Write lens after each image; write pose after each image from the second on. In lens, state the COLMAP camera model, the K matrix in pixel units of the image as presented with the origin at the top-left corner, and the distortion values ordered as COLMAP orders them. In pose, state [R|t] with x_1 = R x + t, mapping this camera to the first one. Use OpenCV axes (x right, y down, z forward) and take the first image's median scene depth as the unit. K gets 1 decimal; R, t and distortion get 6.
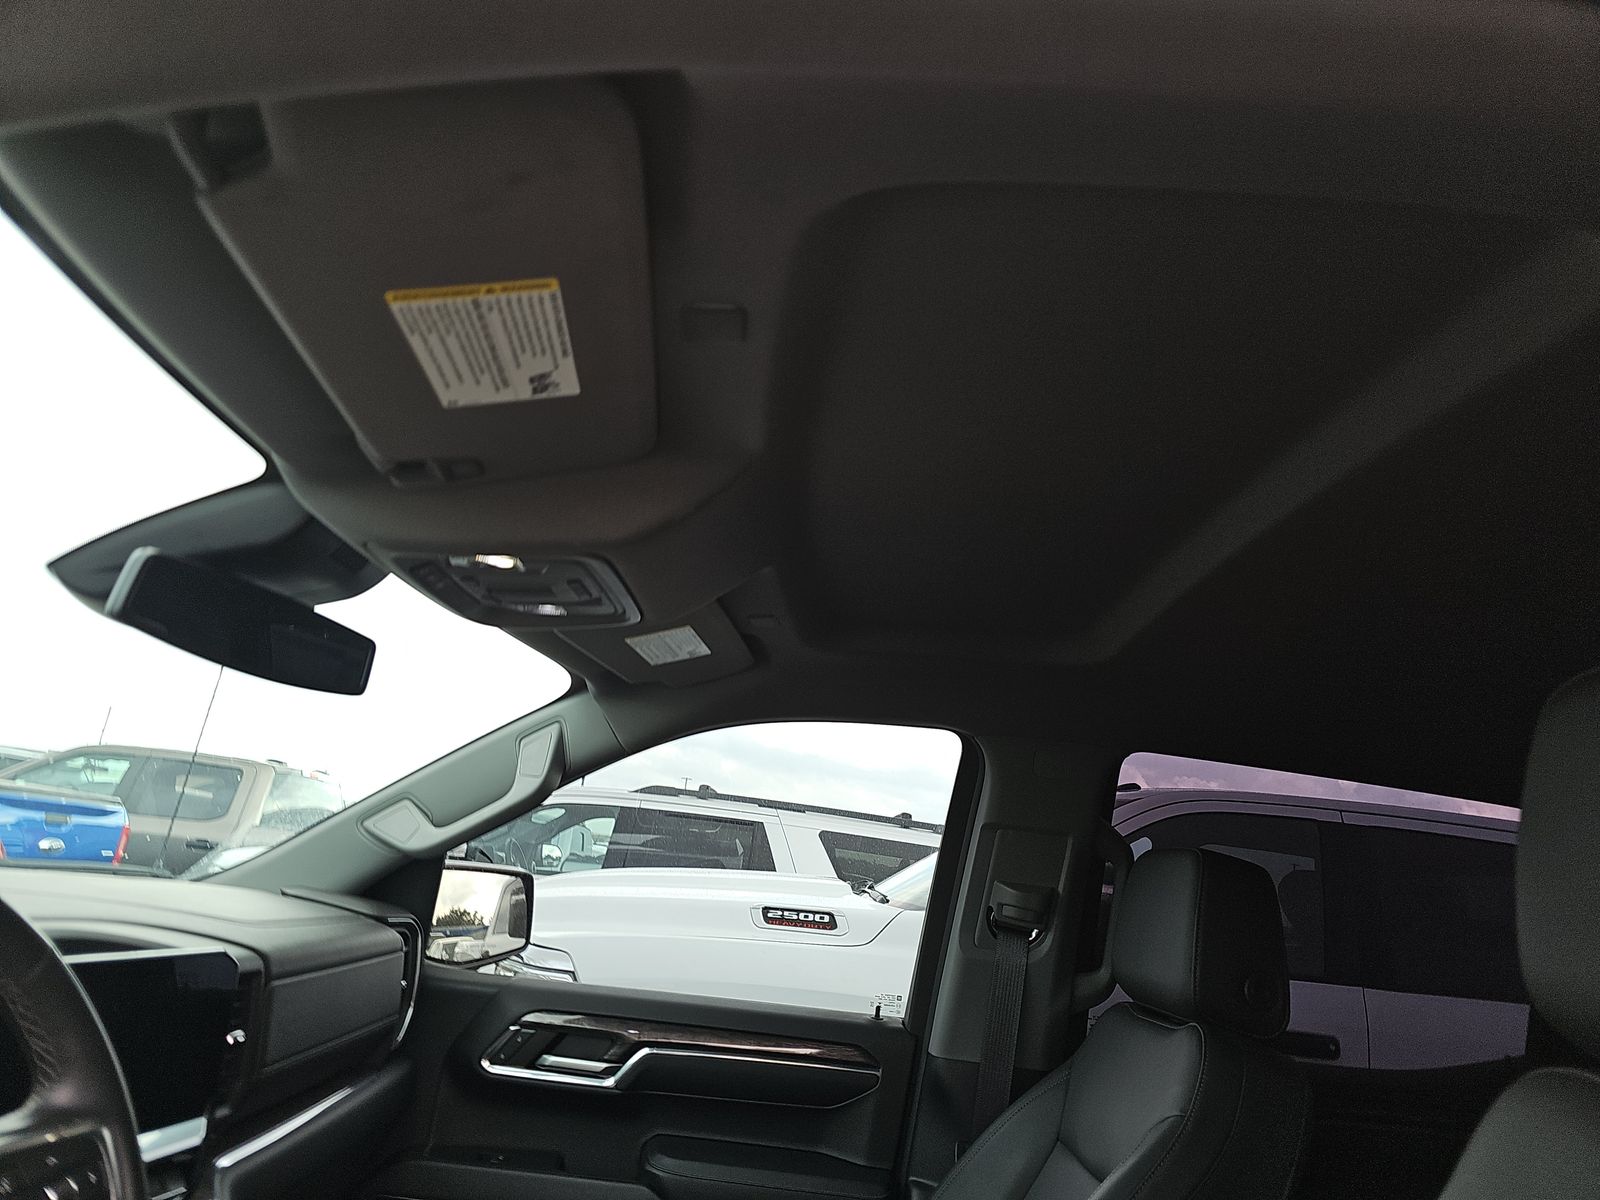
lens RADIAL K [[1041.0, 0, 800.0], [0, 1041.0, 600.0], [0, 0, 1]] dist [0.039407, -0.028893]
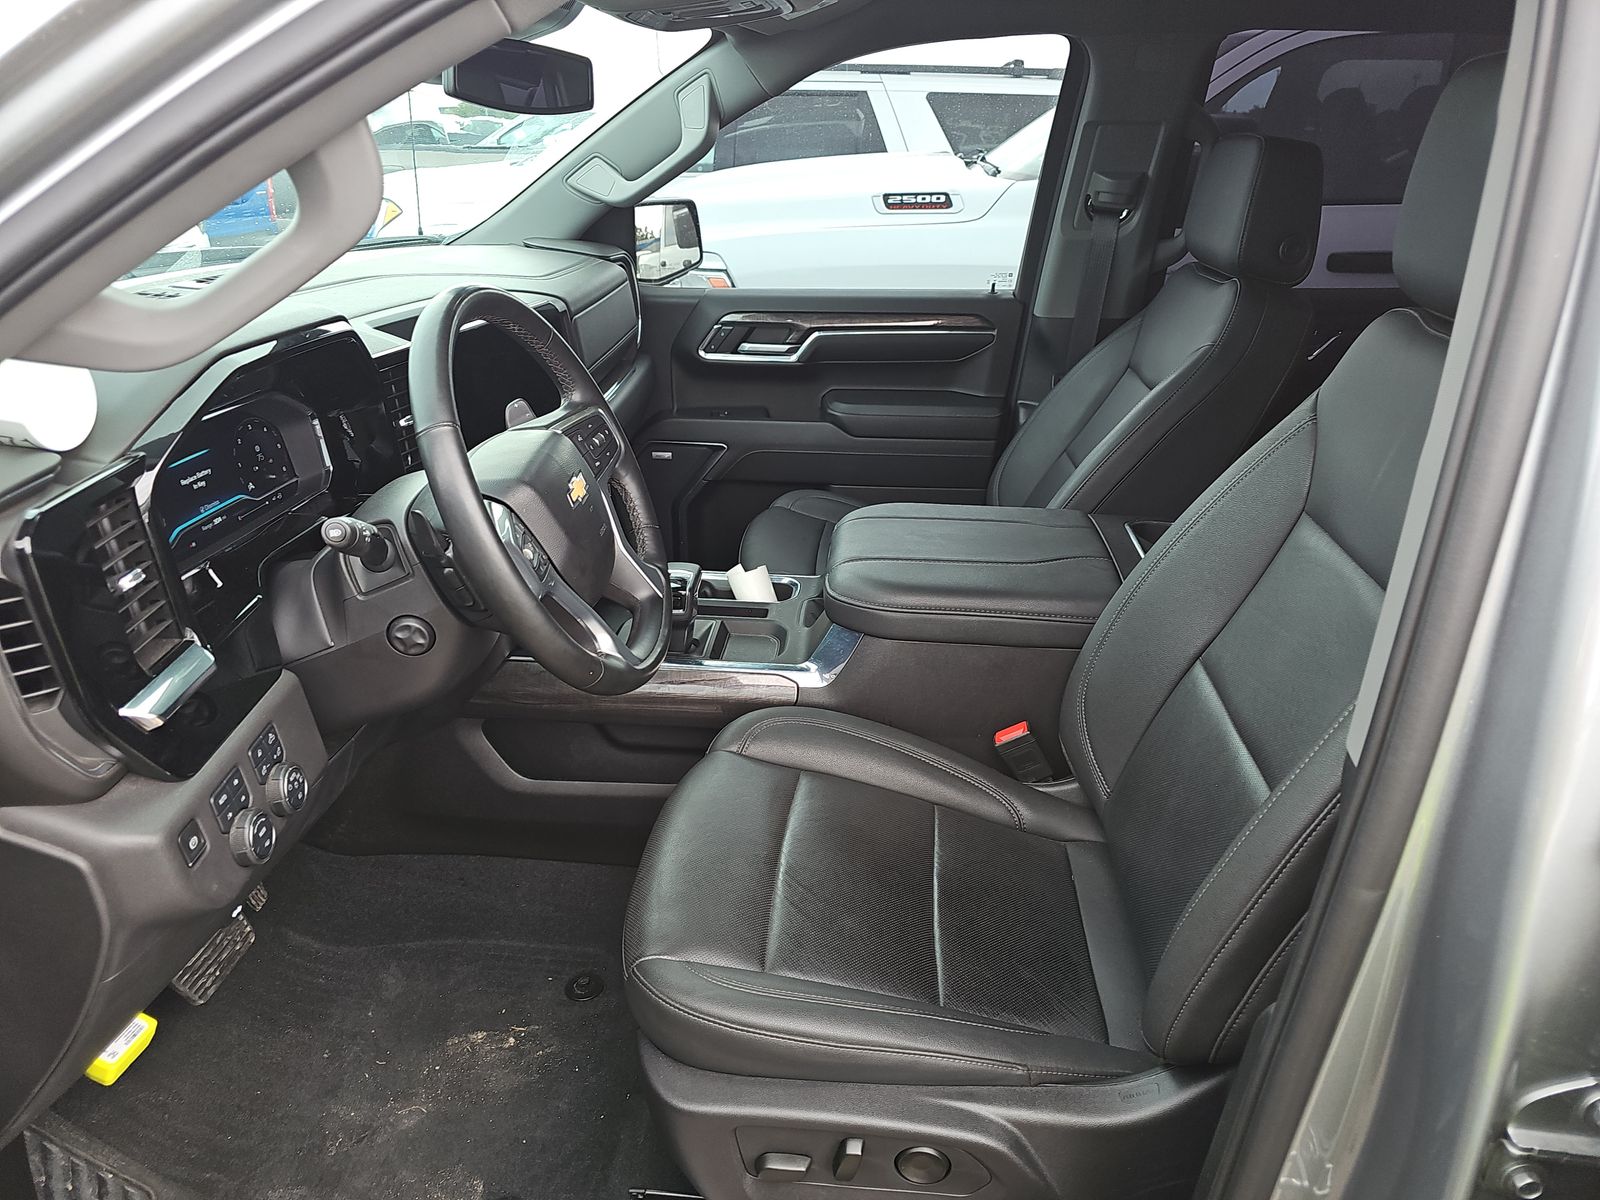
lens RADIAL K [[1041.0, 0, 800.0], [0, 1041.0, 600.0], [0, 0, 1]] dist [0.039407, -0.028893]
pose [[0.990417, -0.061028, -0.123891, -0.024454], [0.125162, 0.775824, 0.618410, -0.129023], [0.058377, -0.627990, 0.776028, -0.239843]]
